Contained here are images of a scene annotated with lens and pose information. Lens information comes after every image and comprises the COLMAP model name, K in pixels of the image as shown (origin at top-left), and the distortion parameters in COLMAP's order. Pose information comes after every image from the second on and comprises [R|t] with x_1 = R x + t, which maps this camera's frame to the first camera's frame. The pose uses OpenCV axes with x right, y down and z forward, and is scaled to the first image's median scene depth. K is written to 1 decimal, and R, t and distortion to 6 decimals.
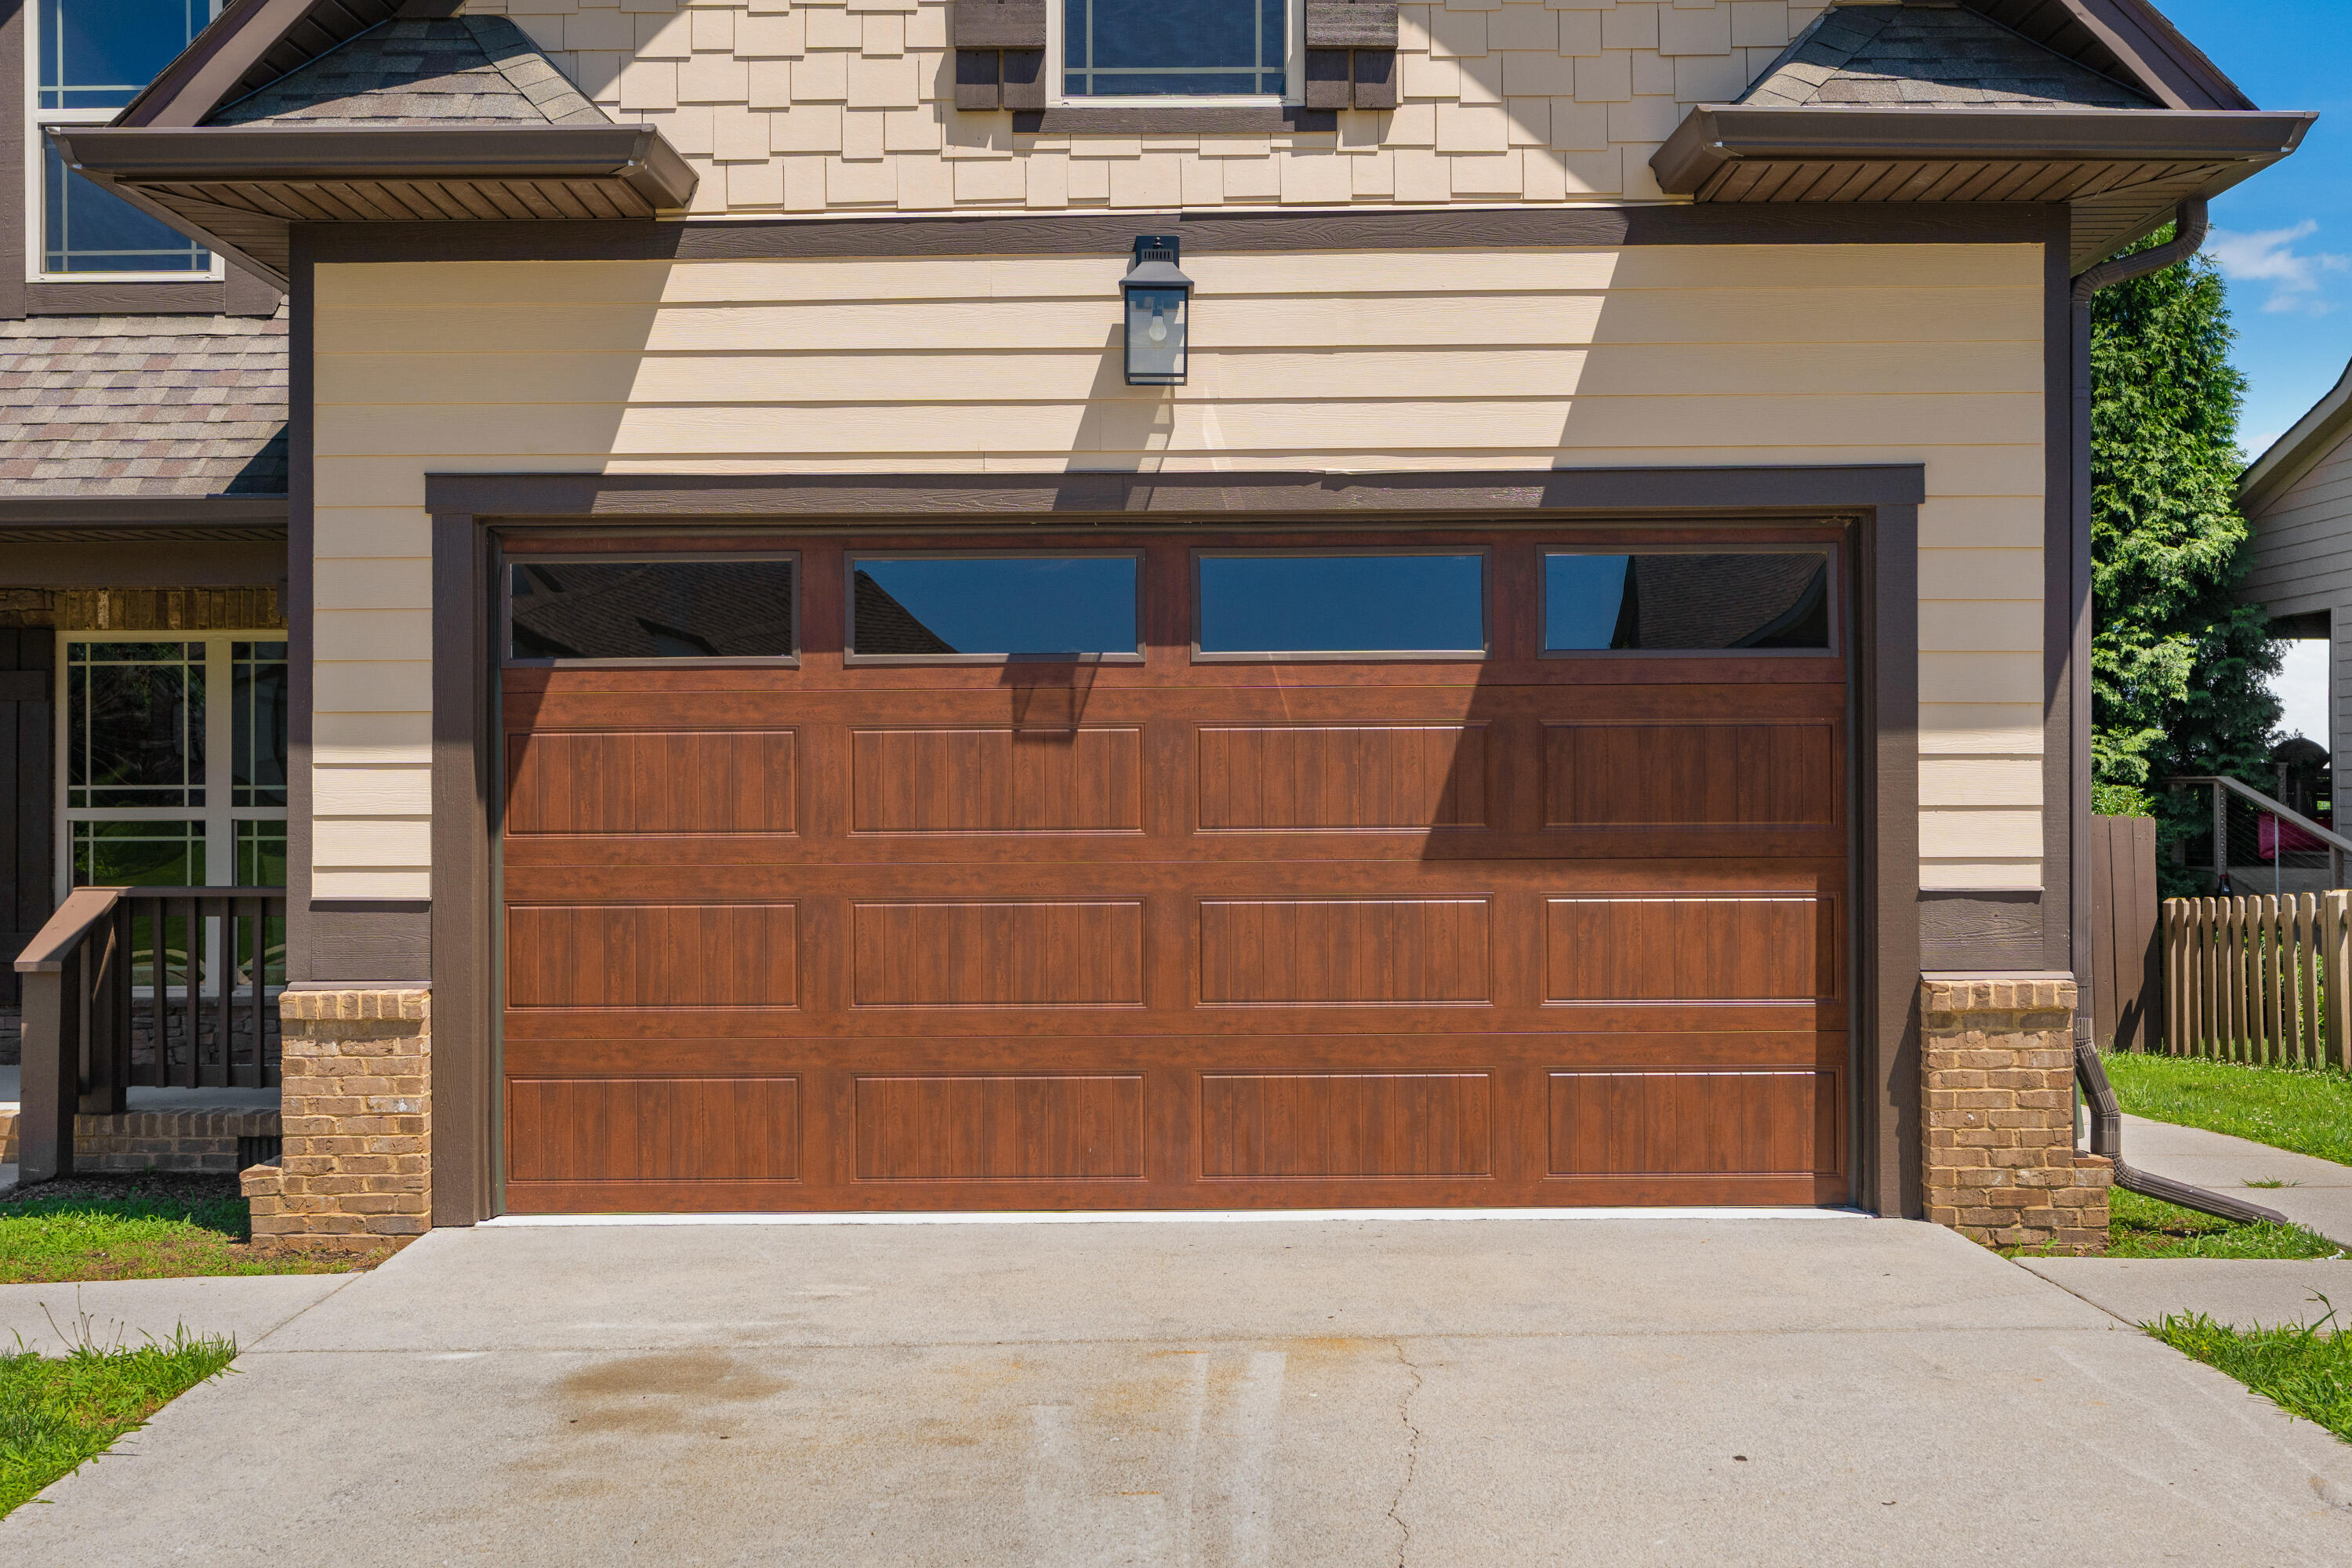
lens RADIAL K [[2345.8, 0, 1136.1], [0, 2345.8, 781.0], [0, 0, 1]] dist [0.010113, 0.015893]
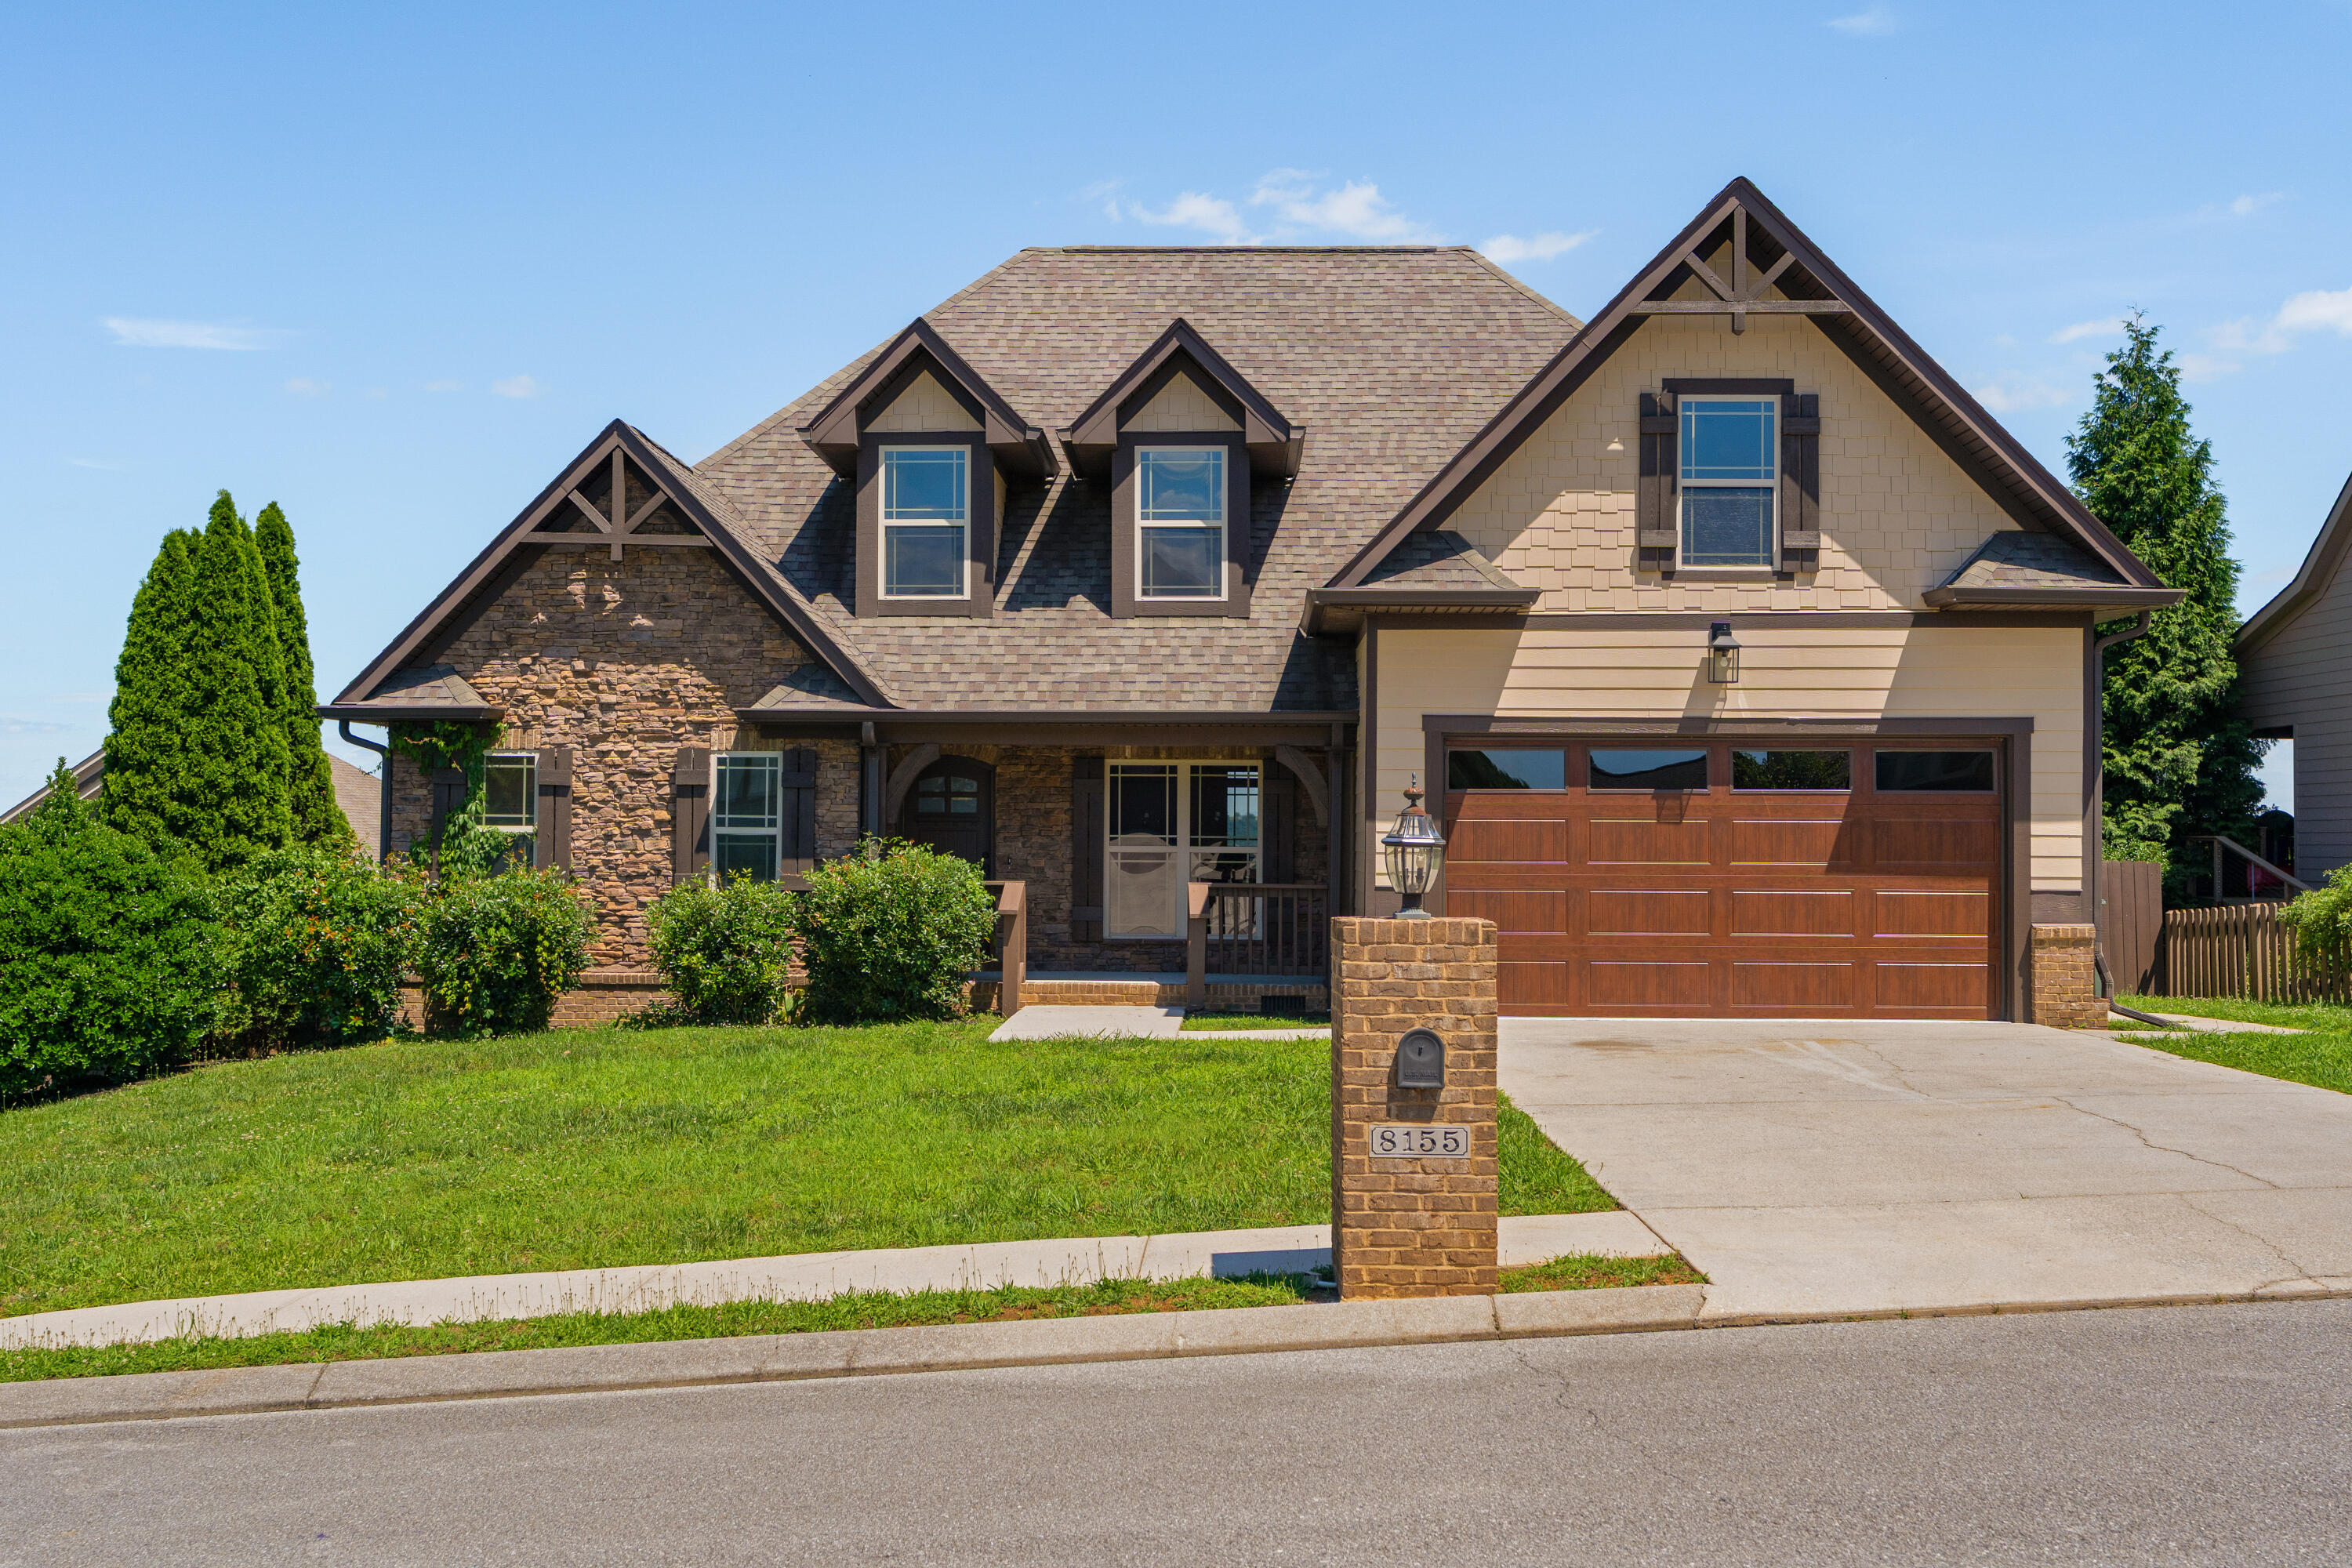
lens RADIAL K [[2345.8, 0, 1136.1], [0, 2345.8, 781.0], [0, 0, 1]] dist [0.010113, 0.015893]
pose [[0.999552, 0.010446, -0.028031, -0.527110], [-0.010866, 0.999830, -0.014886, -0.020744], [0.027871, 0.015184, 0.999496, -1.464410]]
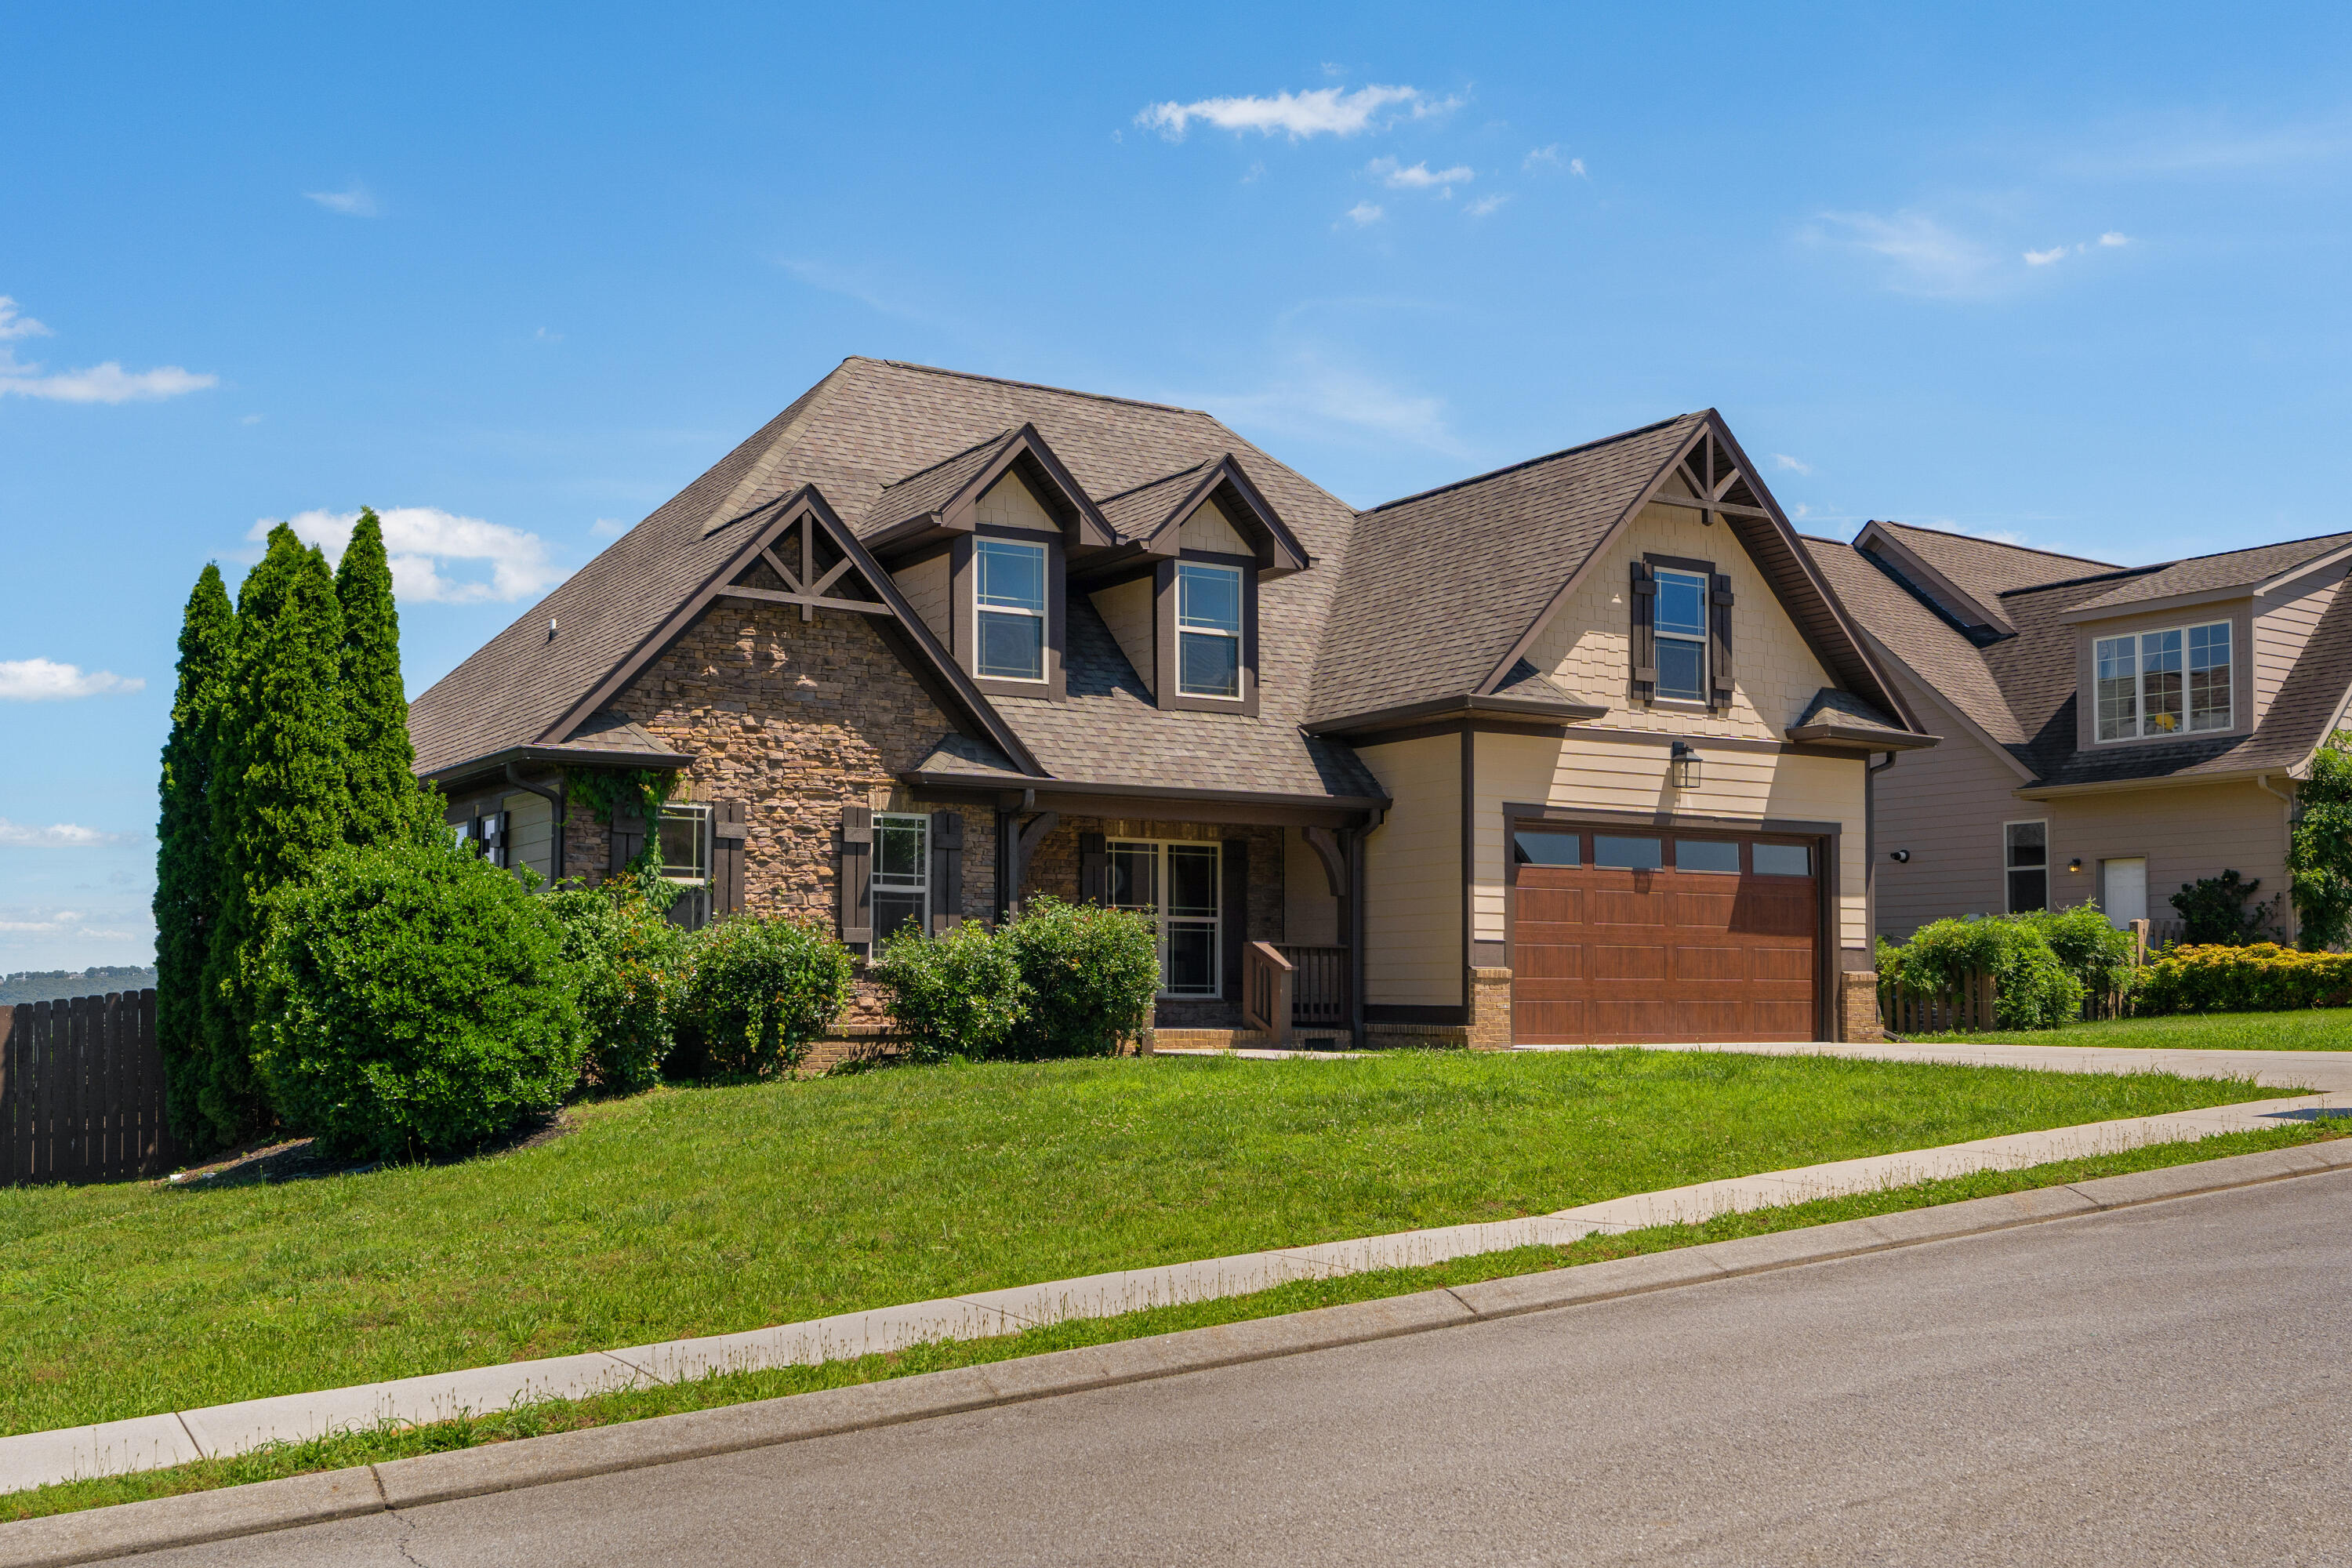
lens RADIAL K [[2356.3, 0, 1173.7], [0, 2356.3, 887.9], [0, 0, 1]] dist [0.001368, -0.001322]
pose [[0.845206, 0.034178, 0.533346, -2.276138], [-0.011970, 0.998913, -0.045043, 0.123815], [-0.534306, 0.031686, 0.844697, -1.356037]]
